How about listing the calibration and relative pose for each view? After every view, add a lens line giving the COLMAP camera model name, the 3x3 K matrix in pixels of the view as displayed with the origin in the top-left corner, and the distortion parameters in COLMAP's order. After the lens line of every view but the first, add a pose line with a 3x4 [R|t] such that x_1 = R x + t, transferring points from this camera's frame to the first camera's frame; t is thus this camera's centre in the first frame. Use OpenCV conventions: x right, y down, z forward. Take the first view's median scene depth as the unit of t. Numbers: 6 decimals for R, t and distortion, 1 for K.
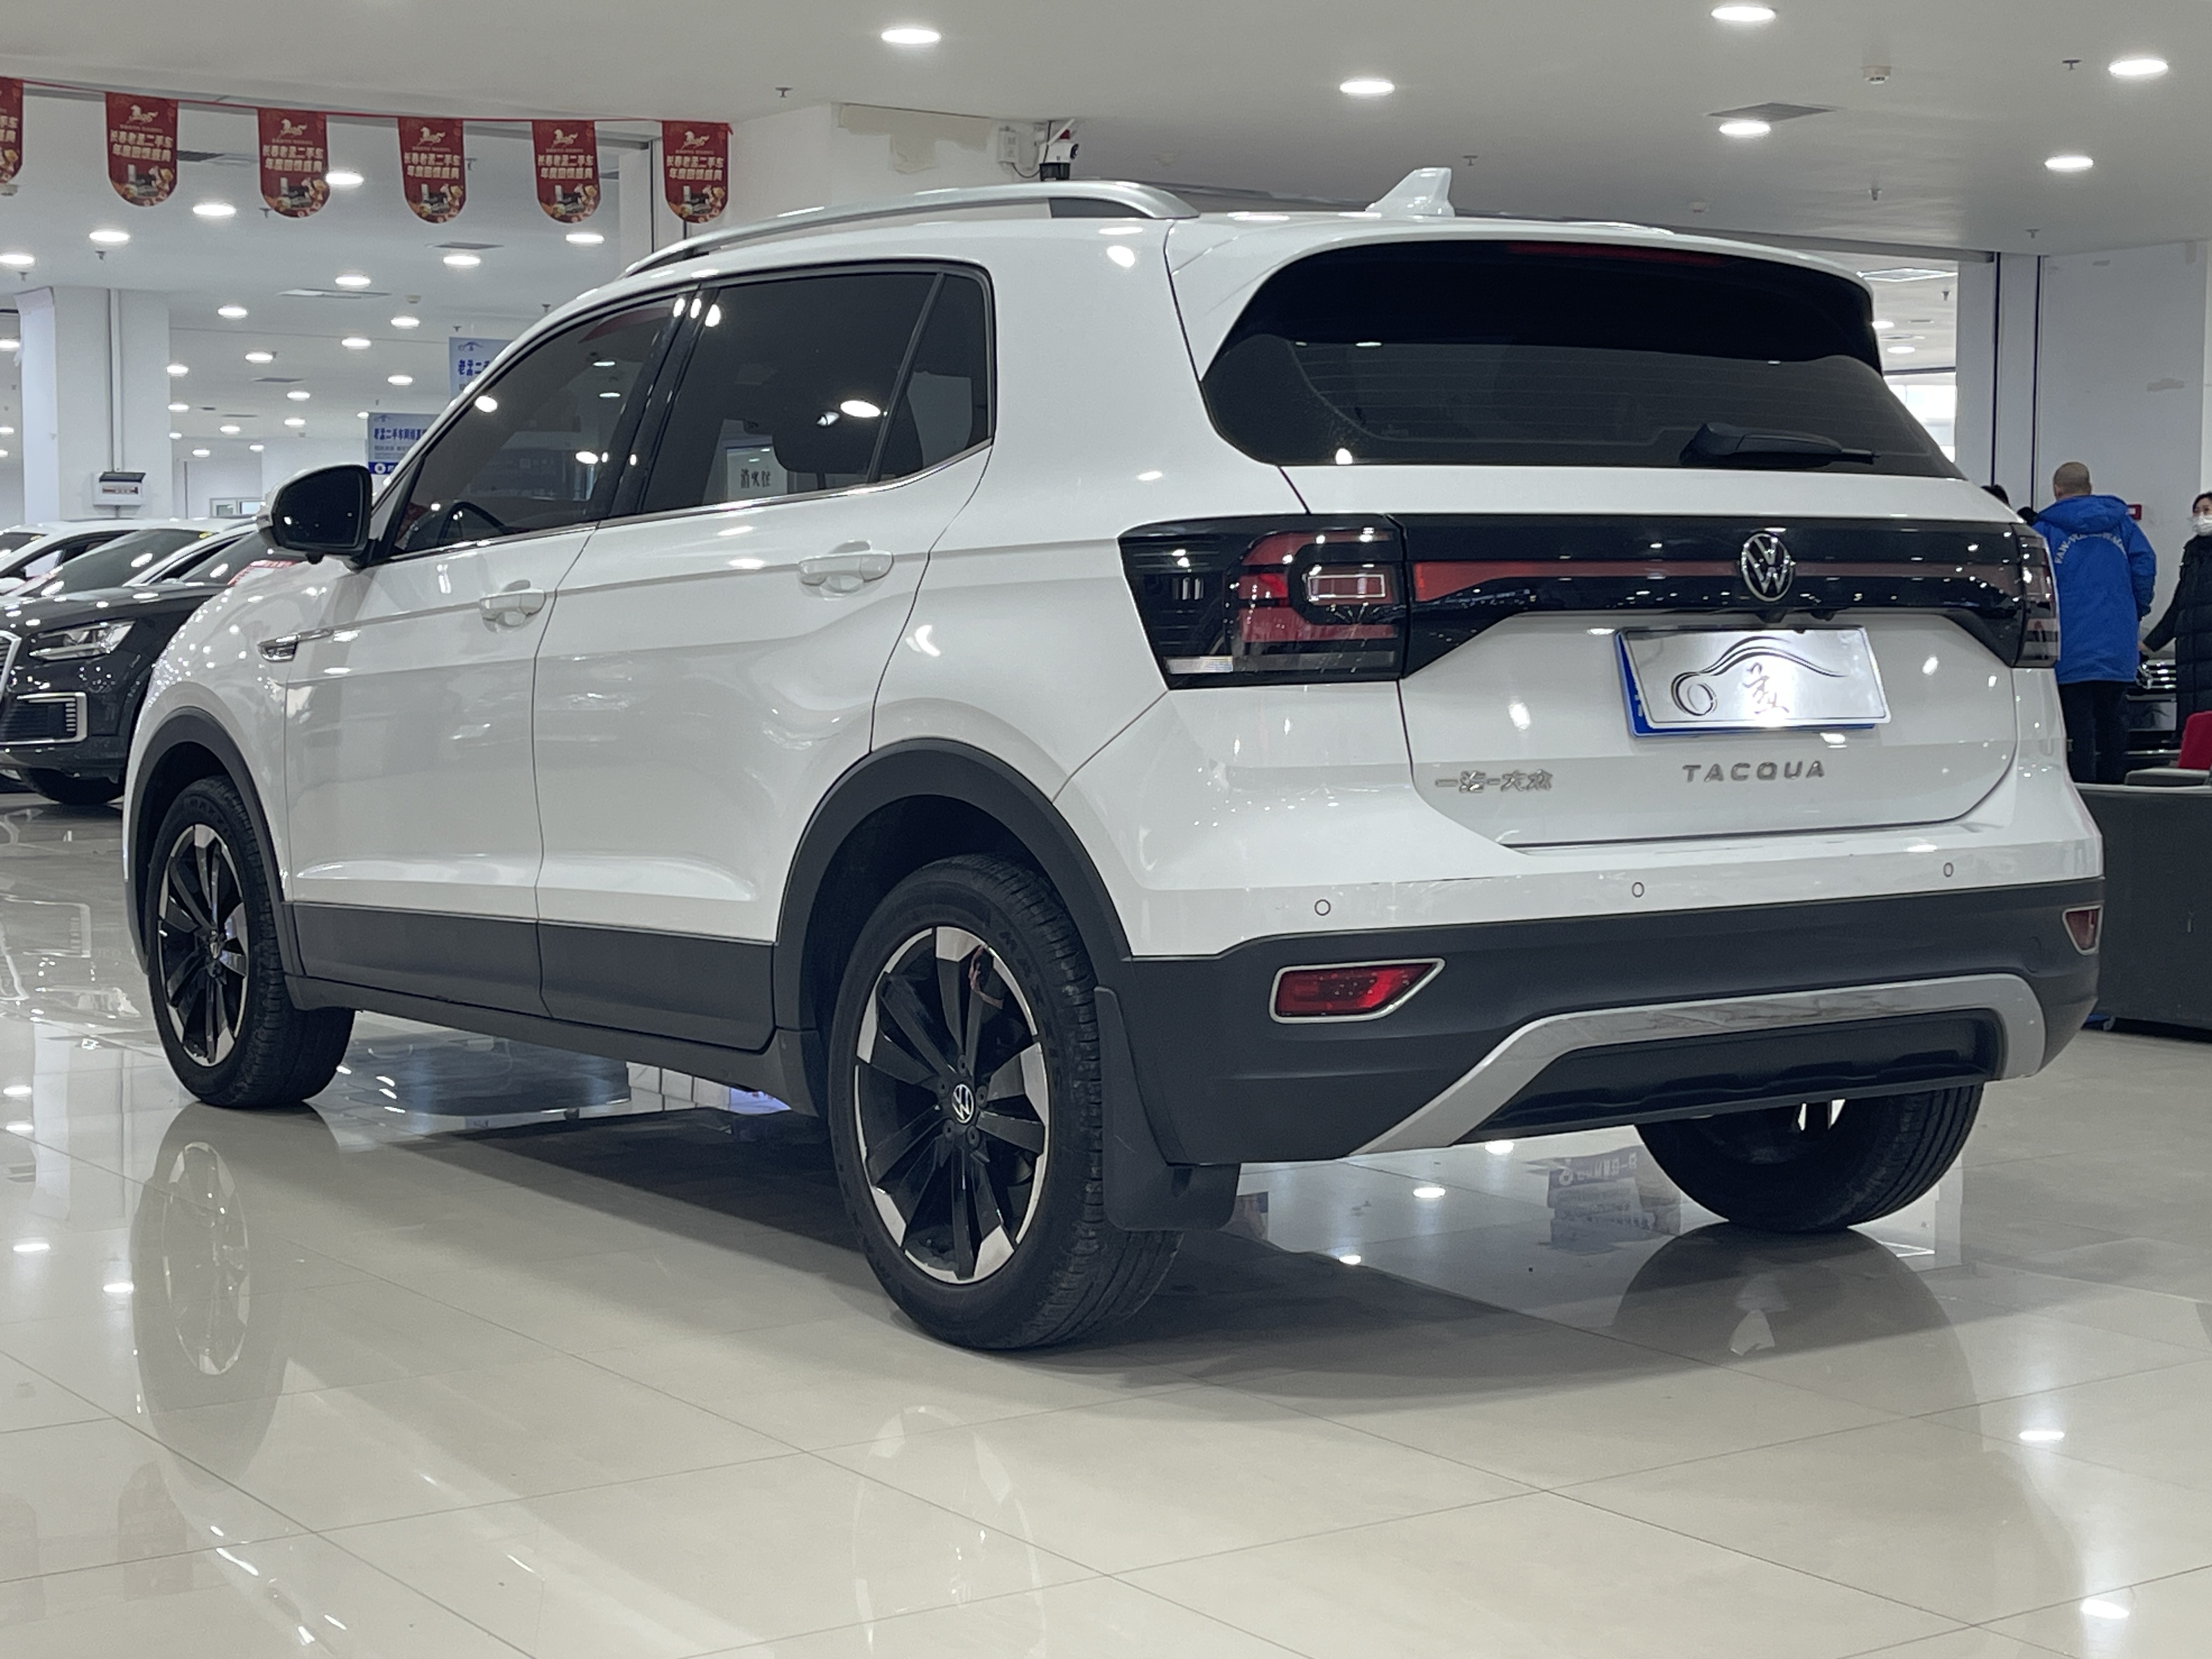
lens RADIAL K [[3373.6, 0, 1105.2], [0, 3373.6, 835.5], [0, 0, 1]] dist [0.116560, 0.000000]
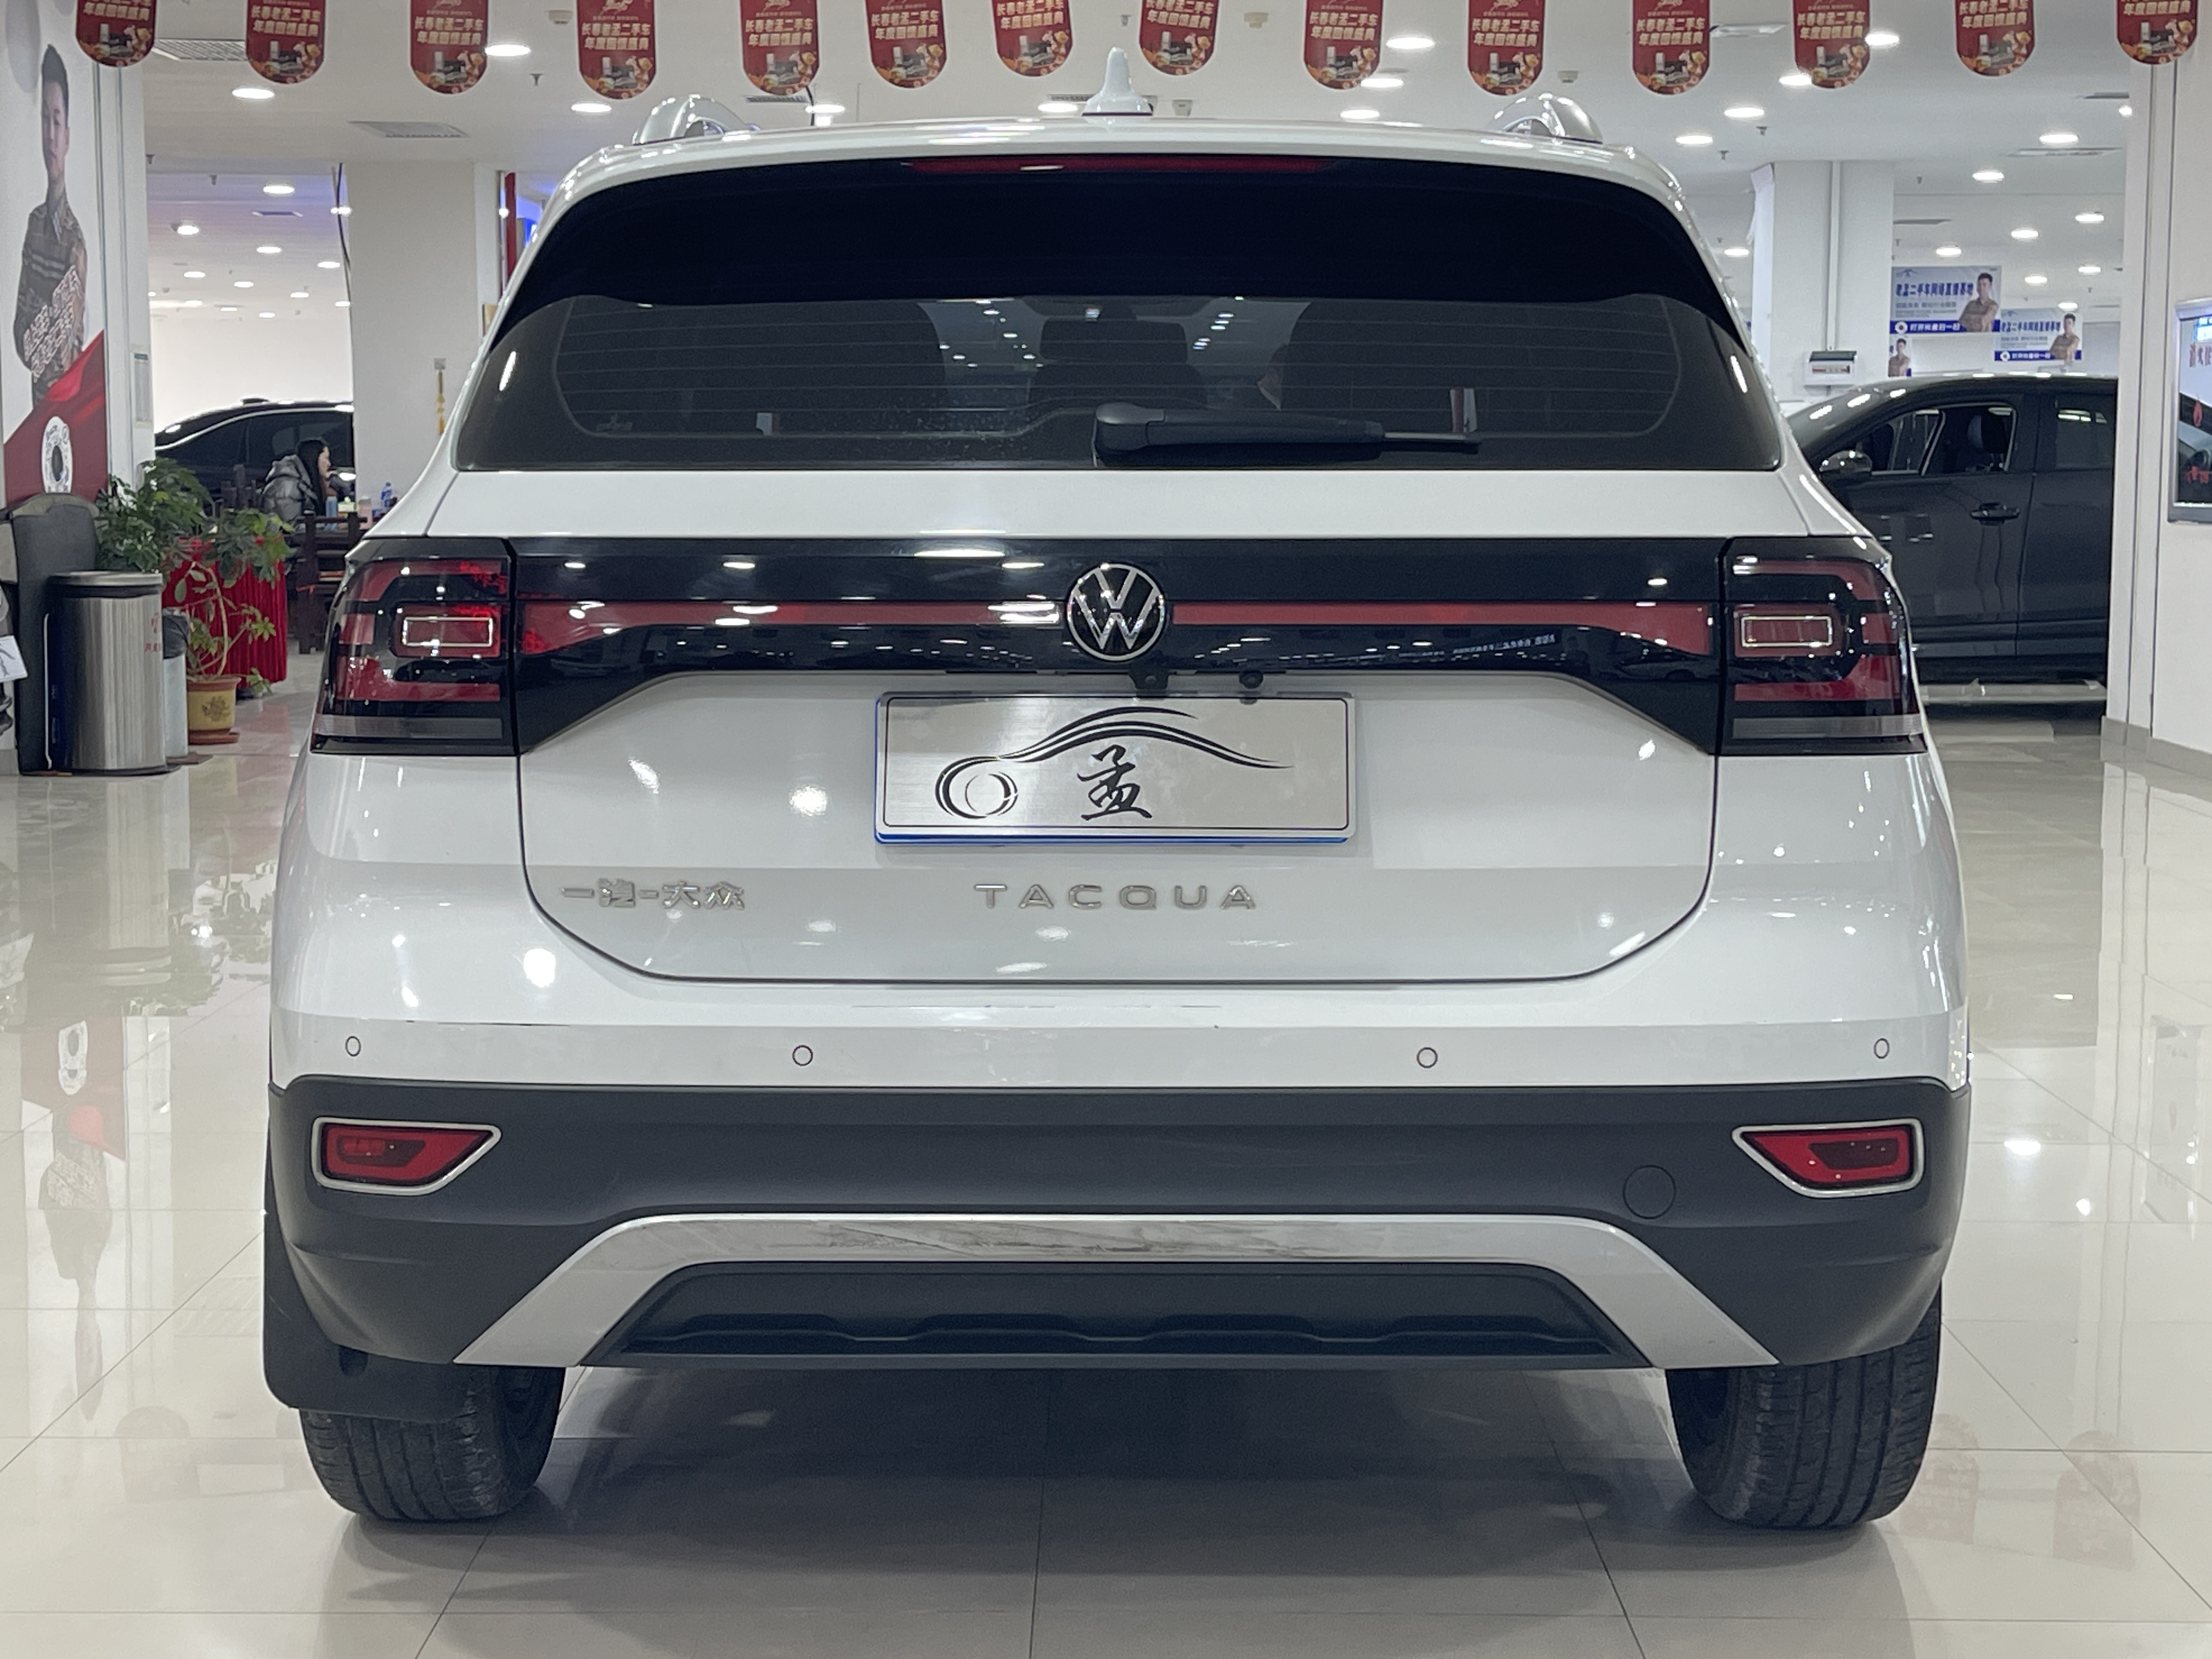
lens RADIAL K [[3373.6, 0, 1117.6], [0, 3373.6, 819.5], [0, 0, 1]] dist [0.116560, 0.000000]
pose [[0.819019, 0.063192, -0.570276, 0.594627], [-0.041551, 0.997839, 0.050895, -0.071165], [0.572260, -0.017989, 0.819875, 0.417970]]
